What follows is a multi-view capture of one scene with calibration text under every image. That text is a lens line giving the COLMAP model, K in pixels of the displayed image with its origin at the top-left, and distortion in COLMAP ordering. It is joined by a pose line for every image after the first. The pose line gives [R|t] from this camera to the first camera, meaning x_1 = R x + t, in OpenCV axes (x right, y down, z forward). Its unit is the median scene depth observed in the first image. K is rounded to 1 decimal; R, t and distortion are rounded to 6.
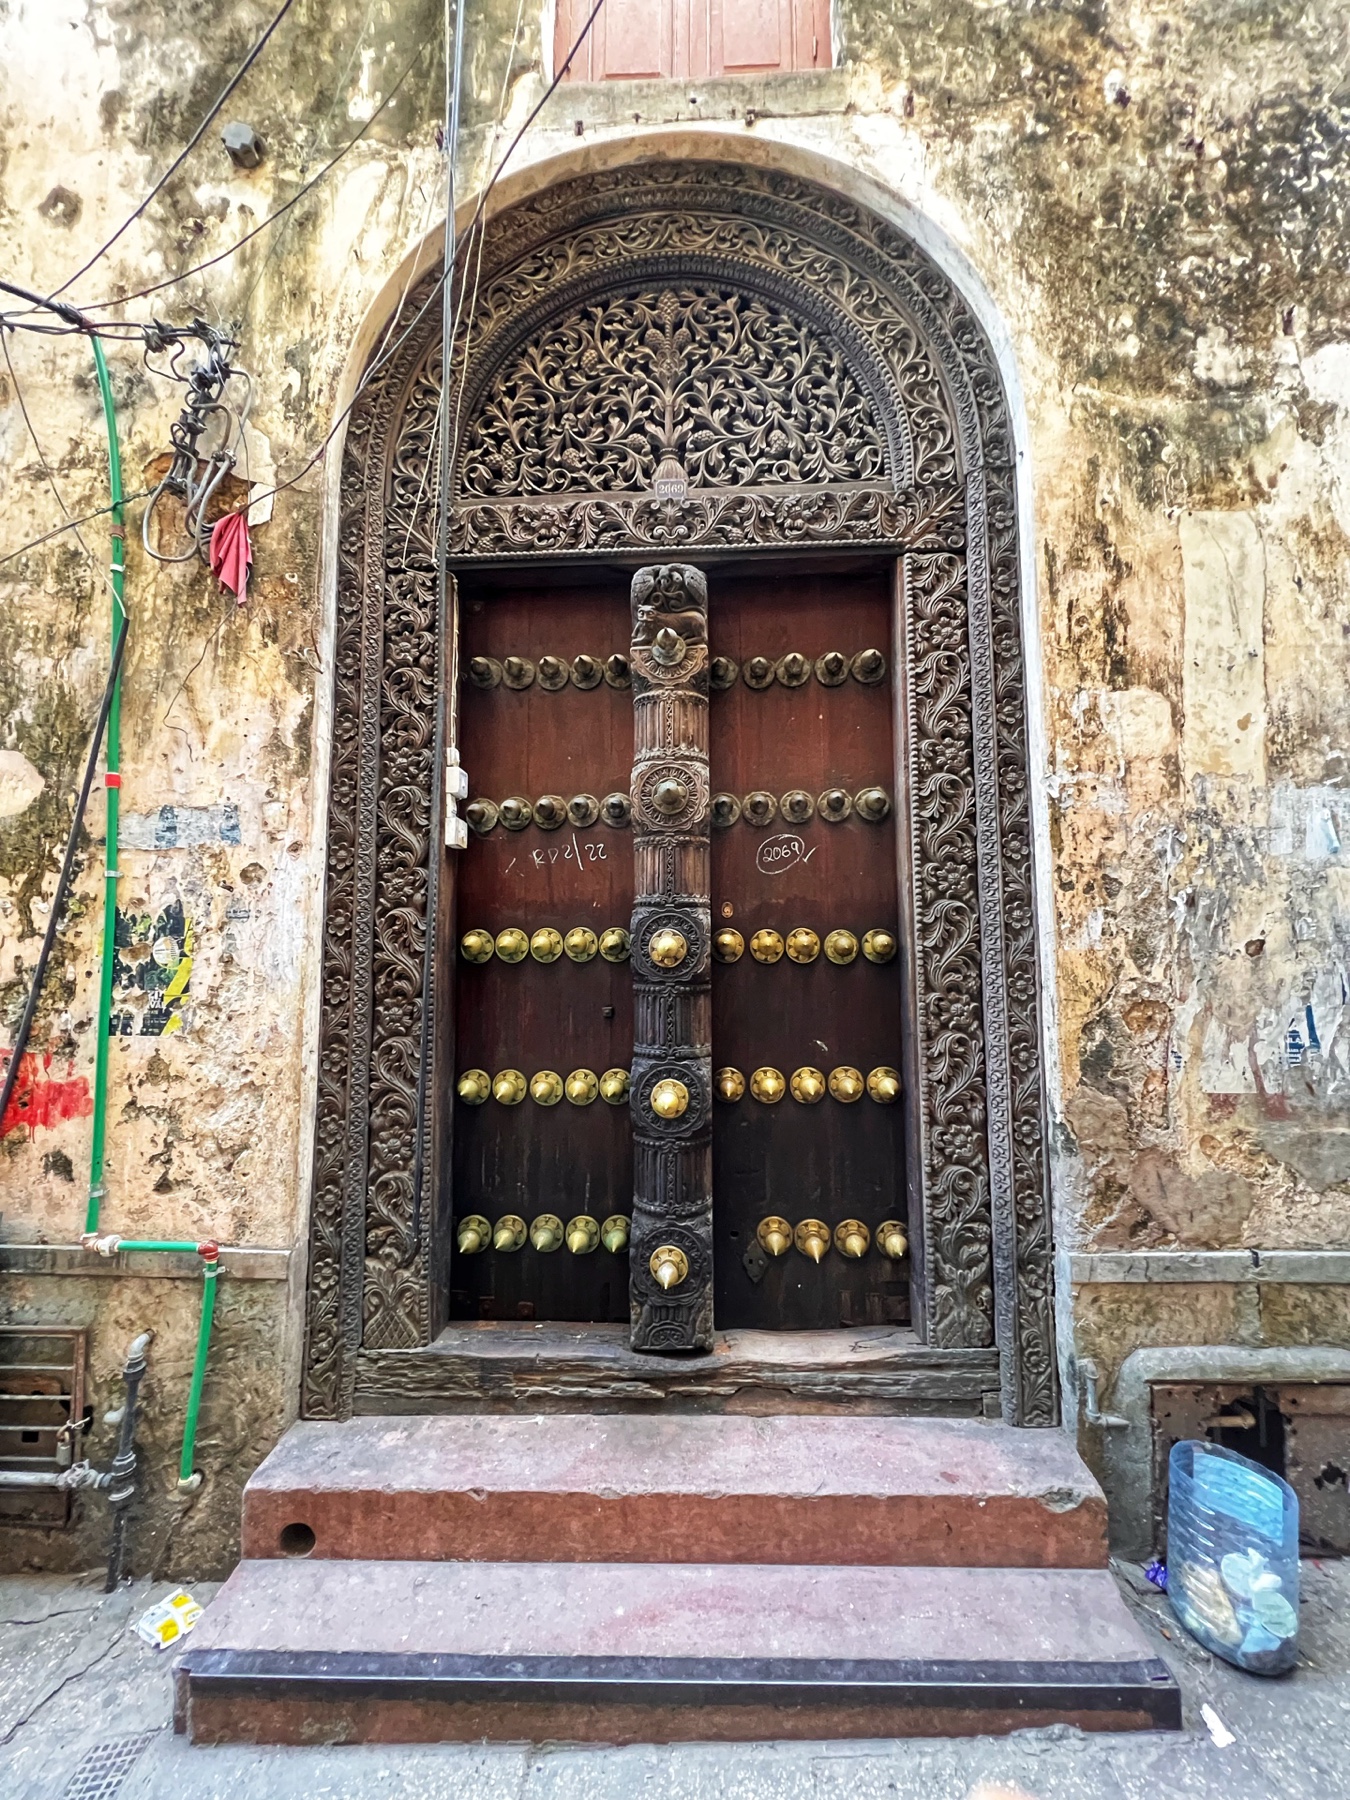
lens RADIAL K [[721.9, 0, 674.7], [0, 721.9, 891.4], [0, 0, 1]] dist [-0.005515, 0.003573]
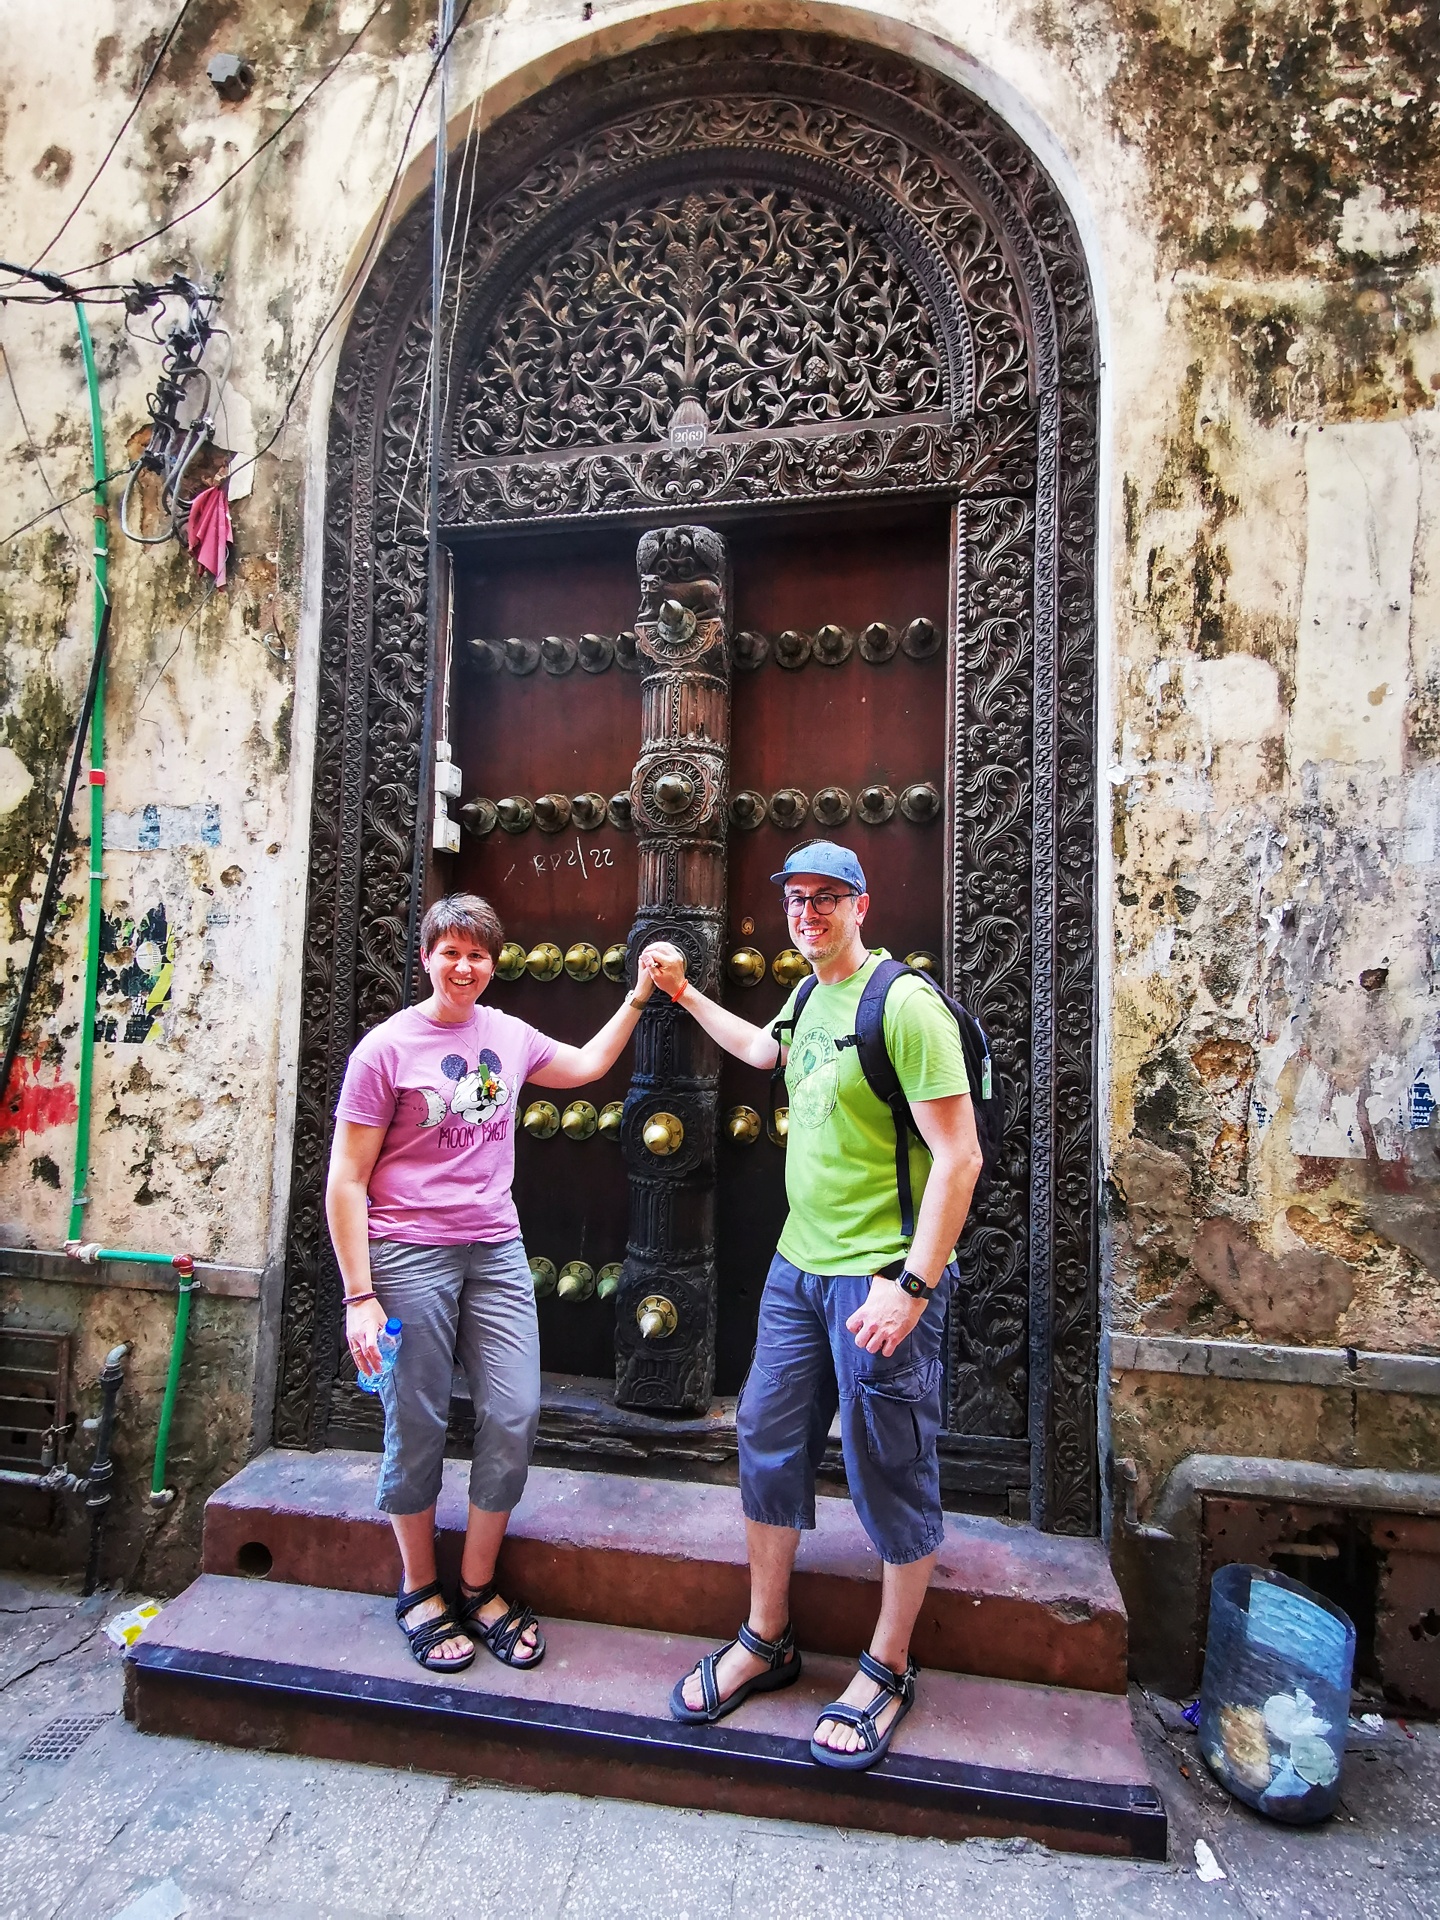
lens RADIAL K [[883.0, 0, 710.2], [0, 883.0, 951.7], [0, 0, 1]] dist [0.020100, -0.005028]
pose [[0.990979, 0.020294, -0.132471, 0.182584], [-0.016124, 0.999342, 0.032479, 0.024825], [0.133043, -0.030050, 0.990655, -0.071247]]
